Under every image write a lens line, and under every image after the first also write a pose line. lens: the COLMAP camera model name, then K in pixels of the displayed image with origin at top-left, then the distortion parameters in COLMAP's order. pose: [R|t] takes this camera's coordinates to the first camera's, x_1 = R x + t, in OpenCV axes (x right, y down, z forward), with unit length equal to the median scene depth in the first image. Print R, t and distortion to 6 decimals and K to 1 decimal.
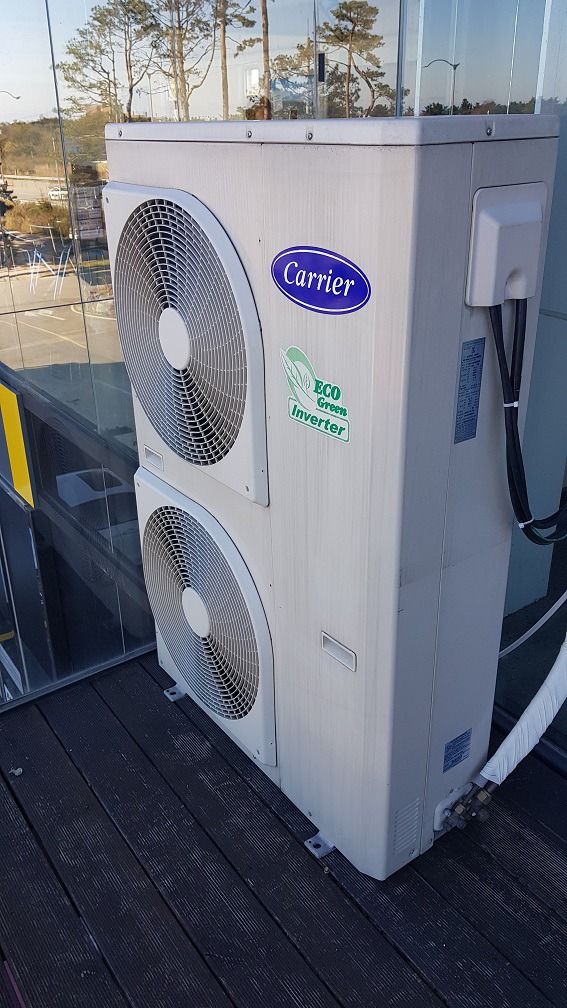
lens RADIAL K [[791.3, 0, 283.5], [0, 791.3, 504.0], [0, 0, 1]] dist [0.004875, -0.001831]
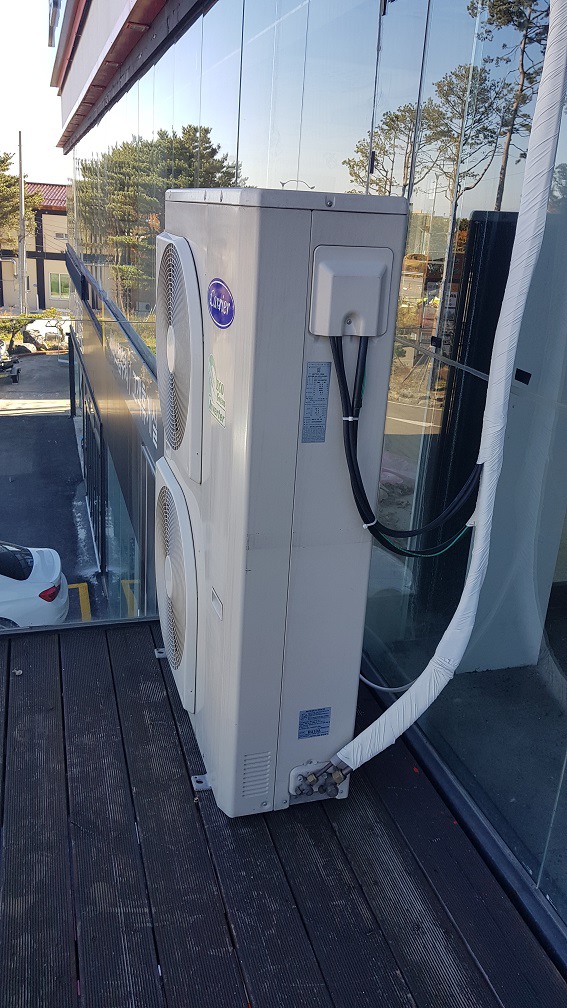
lens RADIAL K [[800.1, 0, 283.5], [0, 800.1, 504.0], [0, 0, 1]] dist [0.029797, 0.002860]
pose [[0.937486, 0.178552, -0.298729, 0.369366], [-0.210290, 0.974567, -0.077438, 0.078384], [0.277305, 0.135417, 0.951191, -0.134181]]
